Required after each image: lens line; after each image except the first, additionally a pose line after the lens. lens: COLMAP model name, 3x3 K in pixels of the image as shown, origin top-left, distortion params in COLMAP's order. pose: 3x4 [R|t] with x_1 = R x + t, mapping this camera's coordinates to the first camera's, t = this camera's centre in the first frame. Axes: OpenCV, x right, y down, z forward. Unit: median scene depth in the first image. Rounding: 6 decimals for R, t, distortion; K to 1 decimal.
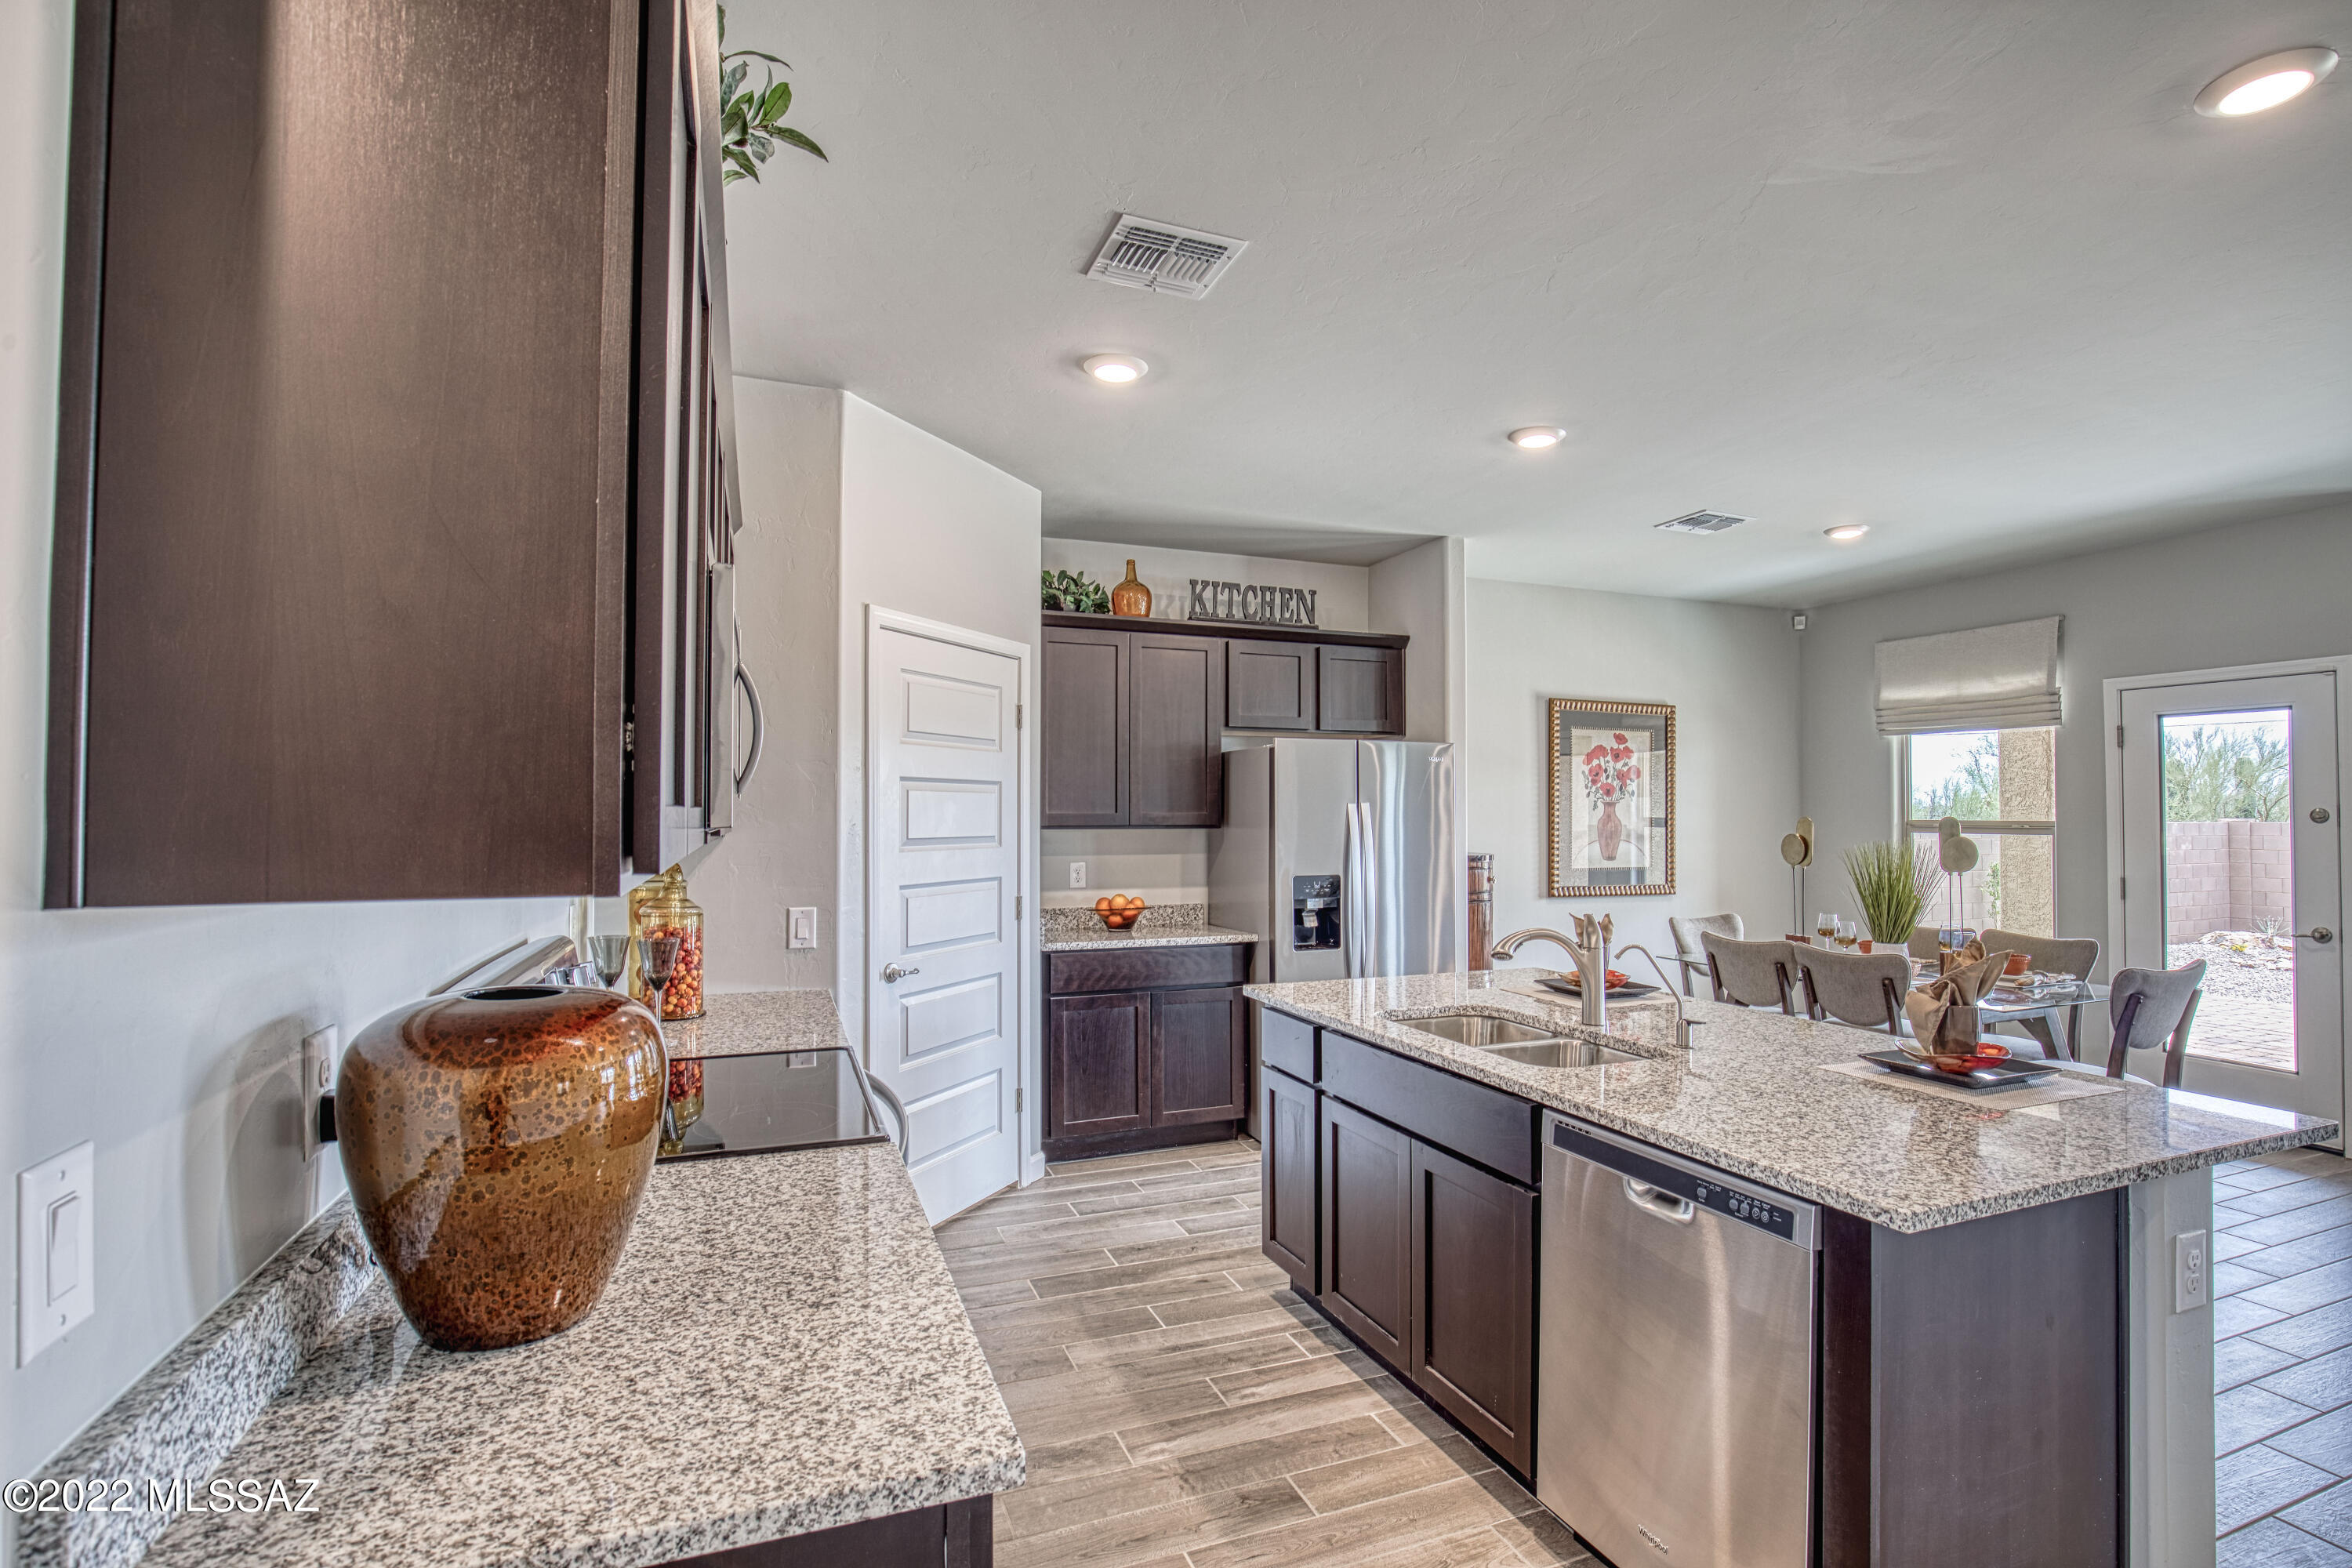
lens RADIAL K [[1124.3, 0, 1200.2], [0, 1124.3, 787.0], [0, 0, 1]] dist [-0.017884, 0.000295]
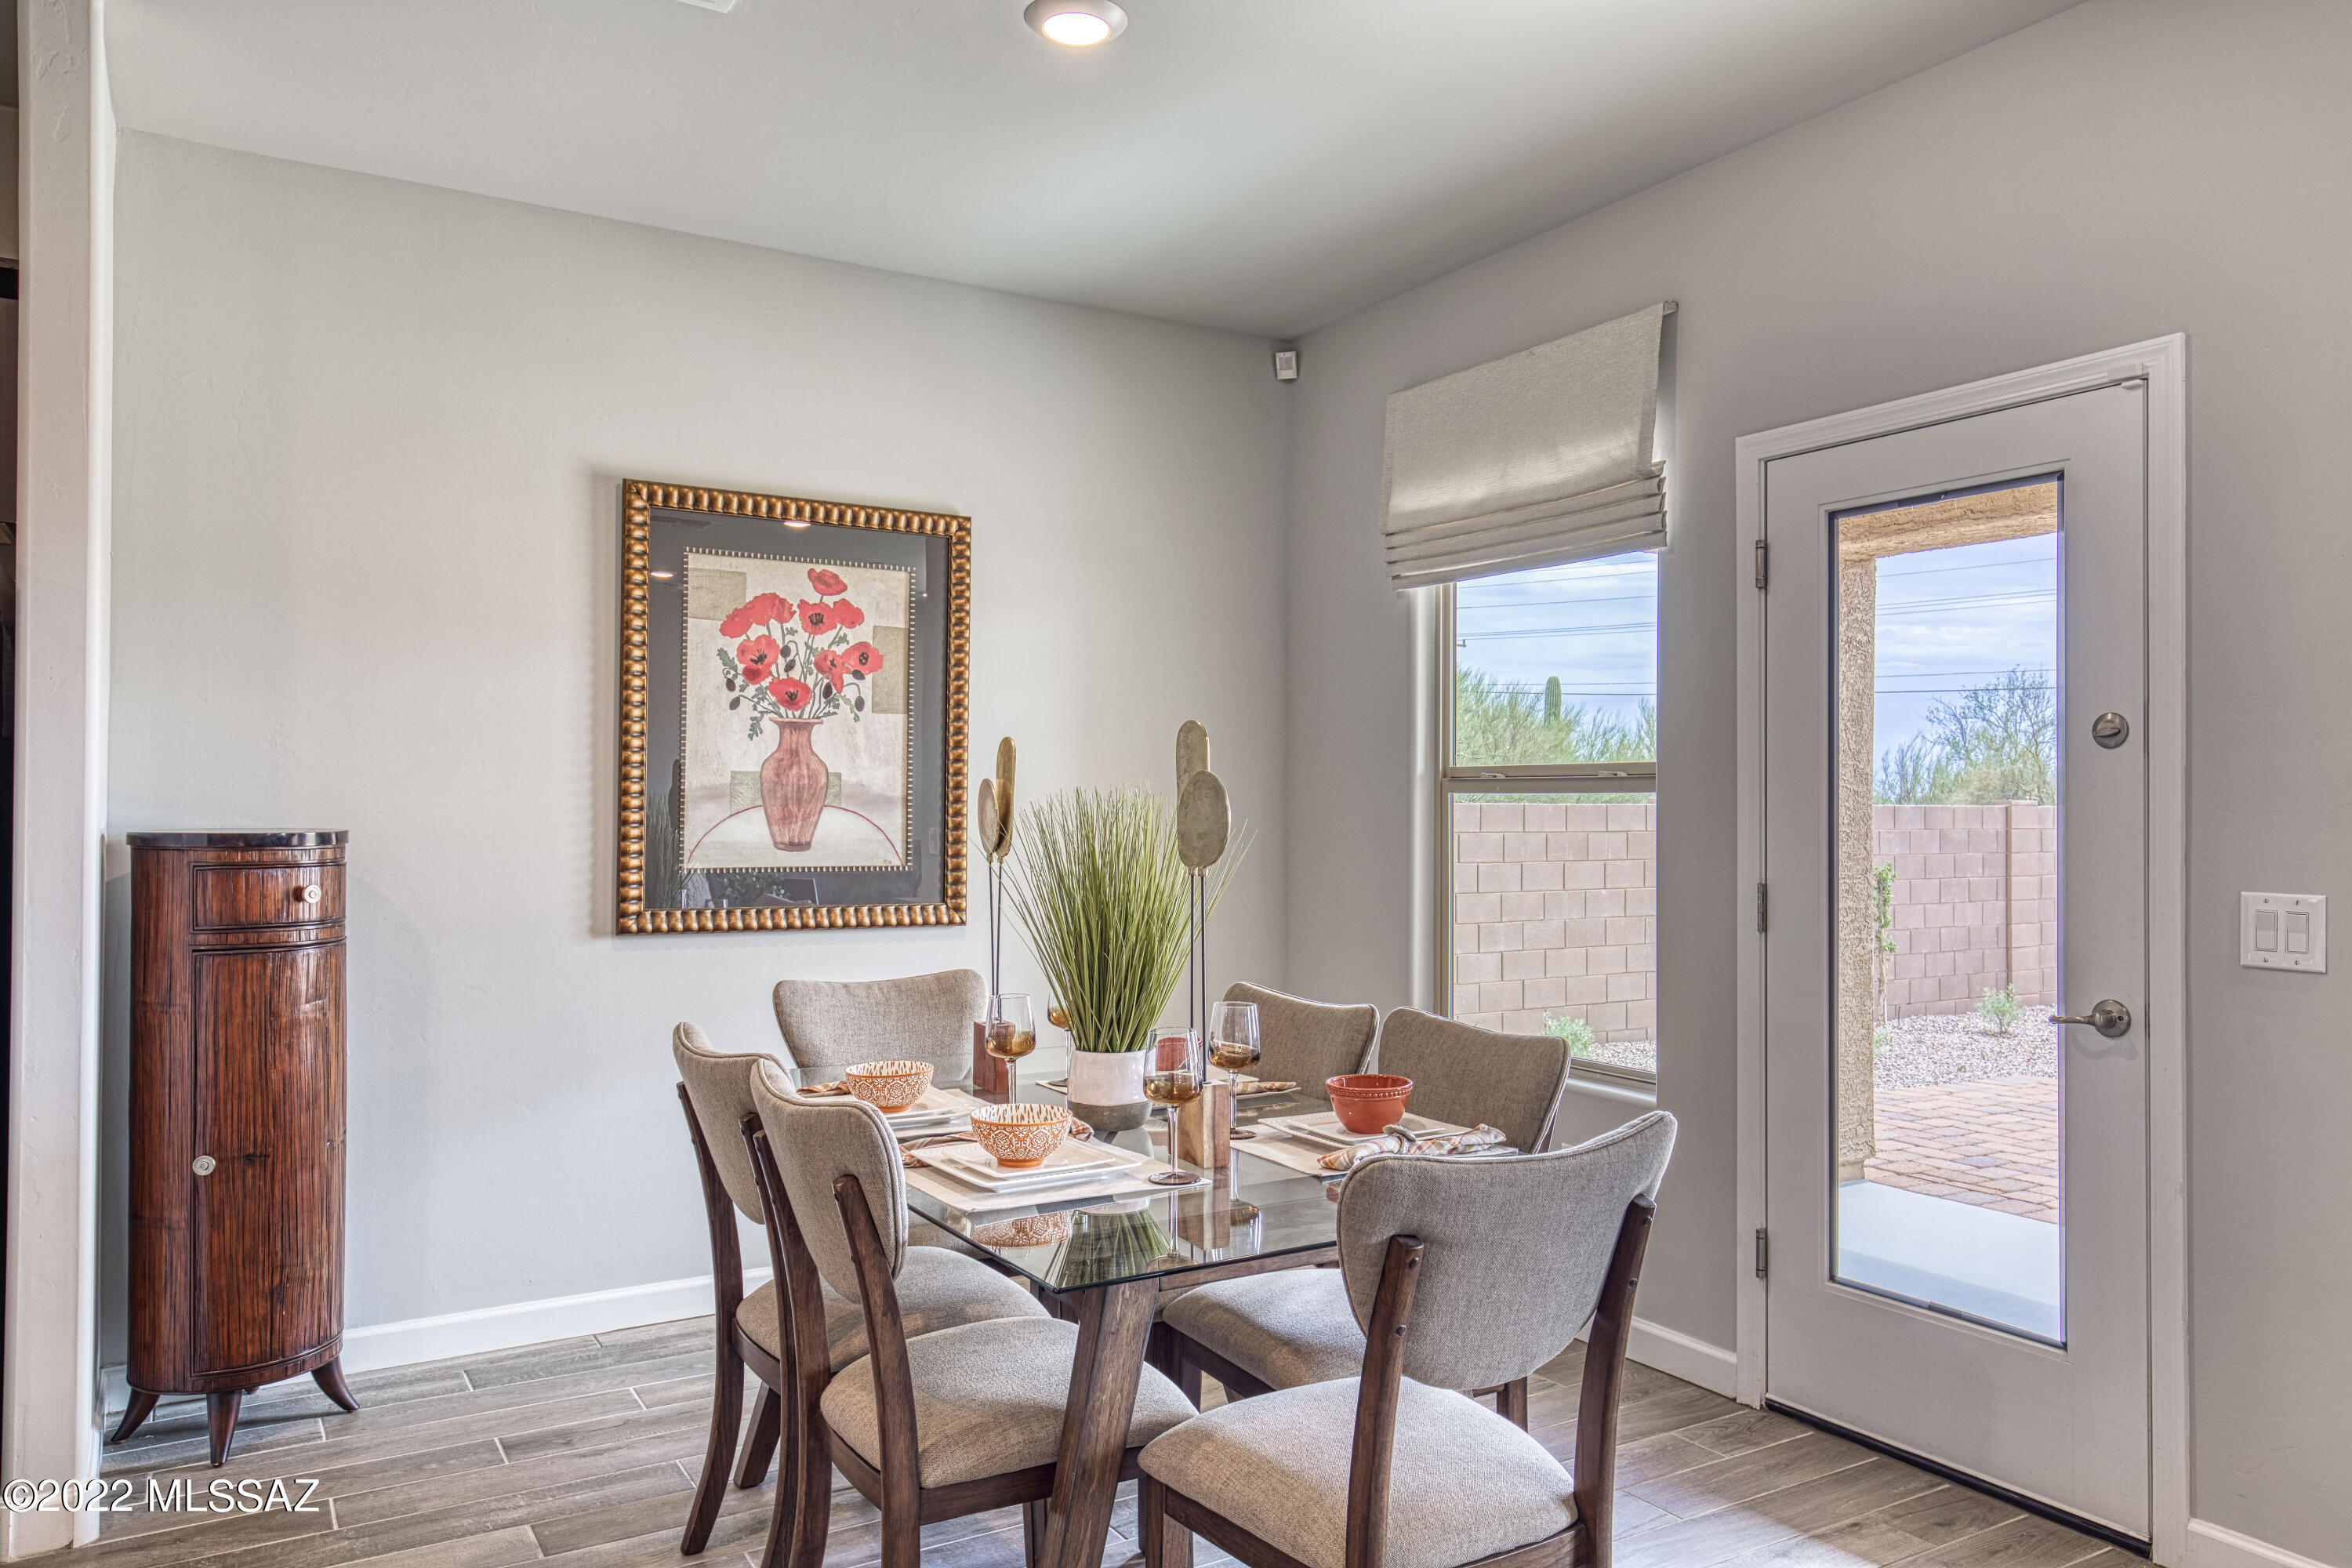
lens RADIAL K [[1631.2, 0, 1209.1], [0, 1631.2, 784.9], [0, 0, 1]] dist [0.001905, 0.001404]
pose [[0.987853, 0.004555, 0.155326, 0.523109], [-0.006363, 0.999918, 0.011146, 0.037378], [-0.155262, -0.011999, 0.987800, 0.399423]]
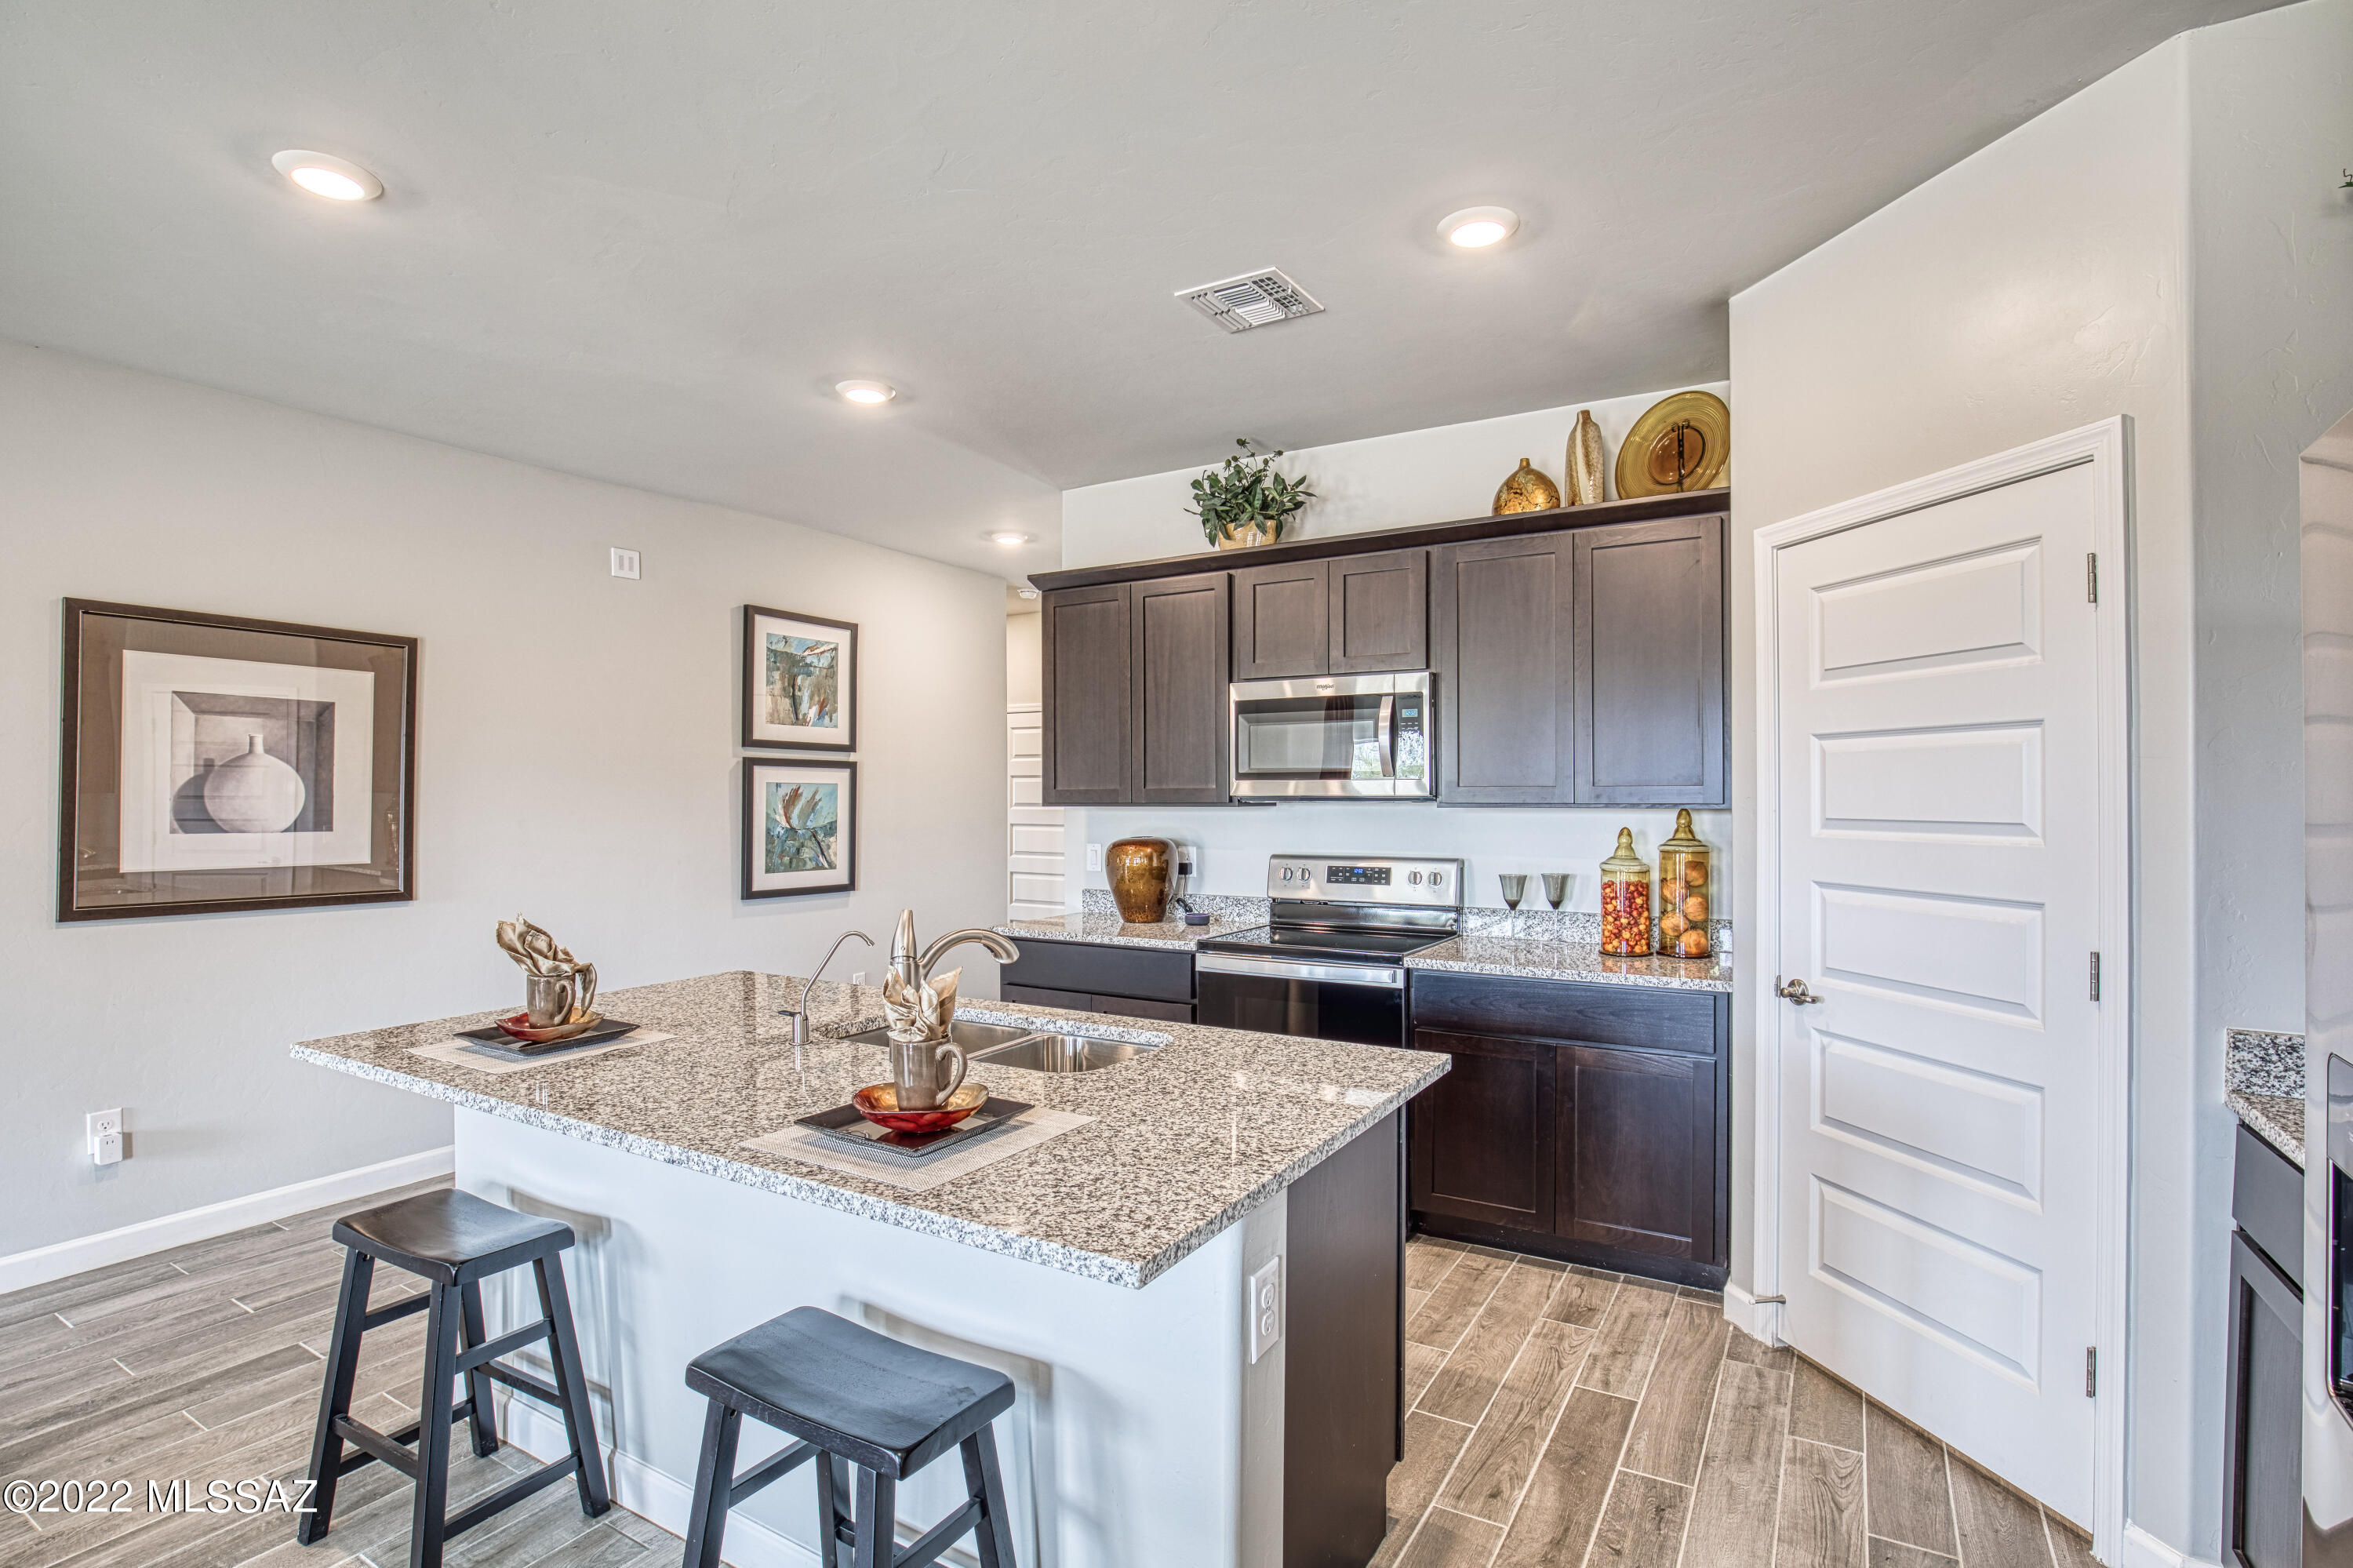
lens RADIAL K [[1124.9, 0, 1200.7], [0, 1124.9, 787.0], [0, 0, 1]] dist [-0.017884, 0.000295]
pose [[-0.789953, -0.002453, -0.613162, 0.356317], [0.016327, 0.999553, -0.025033, 0.026257], [0.612950, -0.029785, -0.789560, 0.936570]]
